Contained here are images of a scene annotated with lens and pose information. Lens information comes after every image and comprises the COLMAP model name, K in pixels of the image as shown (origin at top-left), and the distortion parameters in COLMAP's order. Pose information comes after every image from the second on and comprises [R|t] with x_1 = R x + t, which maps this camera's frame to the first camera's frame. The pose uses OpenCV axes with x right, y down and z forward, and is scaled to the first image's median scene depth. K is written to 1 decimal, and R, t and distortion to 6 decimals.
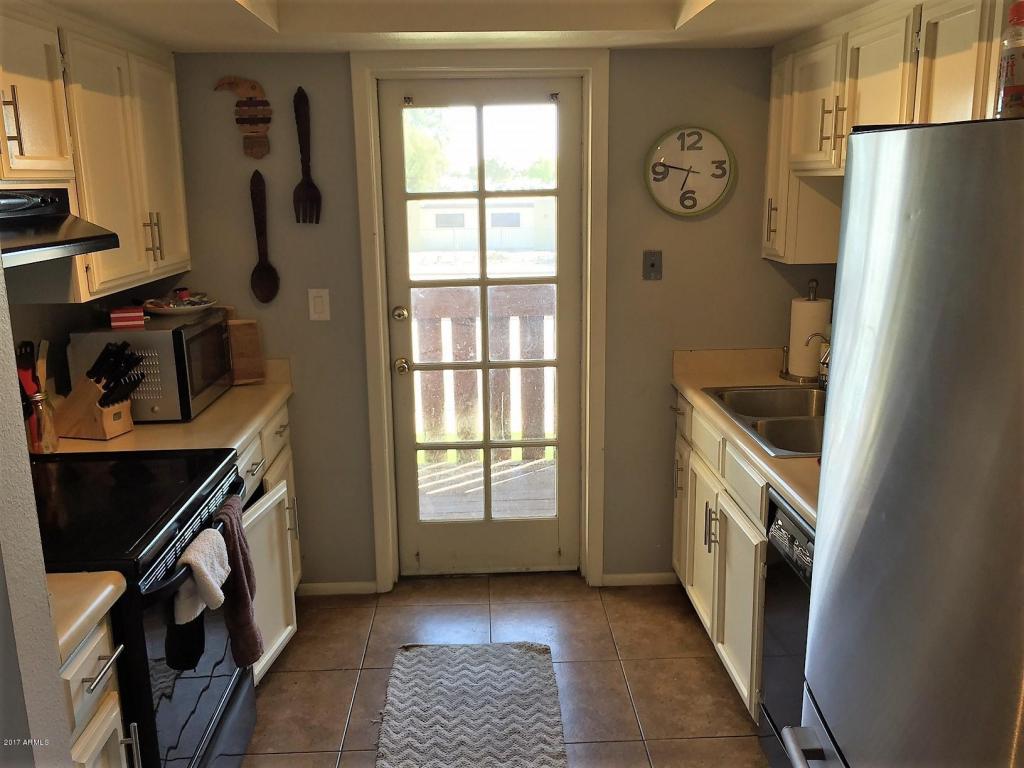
lens RADIAL K [[879.7, 0, 508.9], [0, 879.7, 381.1], [0, 0, 1]] dist [0.054181, -0.071151]
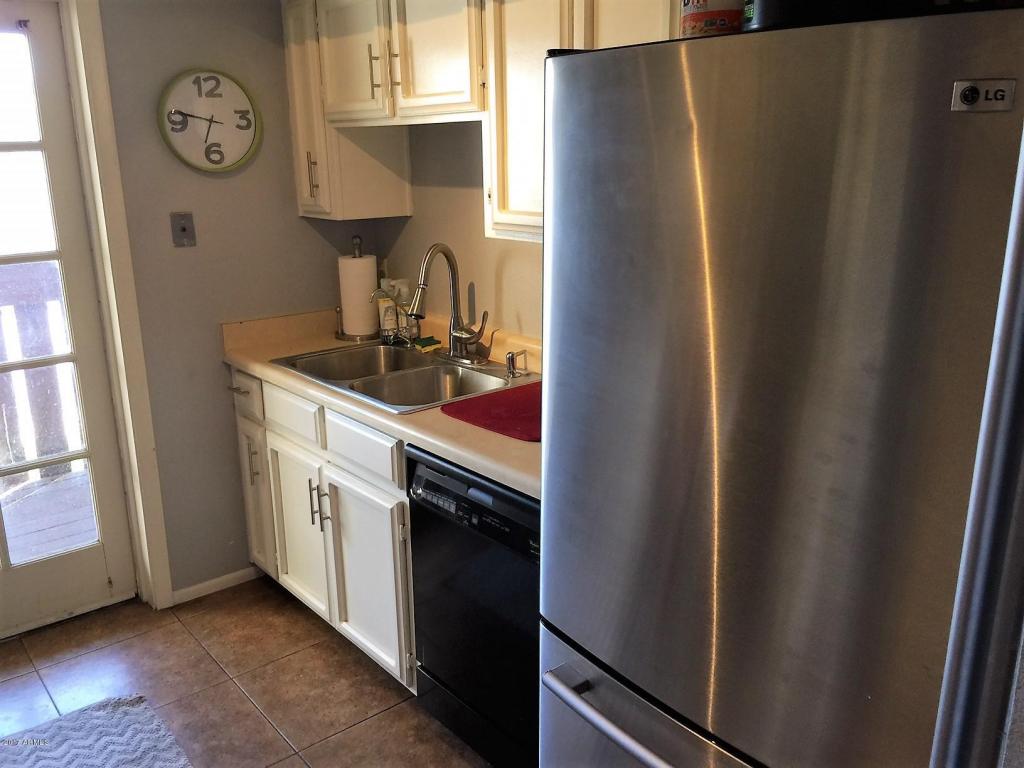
lens RADIAL K [[879.7, 0, 508.9], [0, 879.7, 381.1], [0, 0, 1]] dist [0.054181, -0.071151]
pose [[0.797764, -0.153619, 0.583073, -0.122573], [0.138275, 0.987840, 0.071073, -0.001473], [-0.586901, 0.023925, 0.809305, 0.114939]]
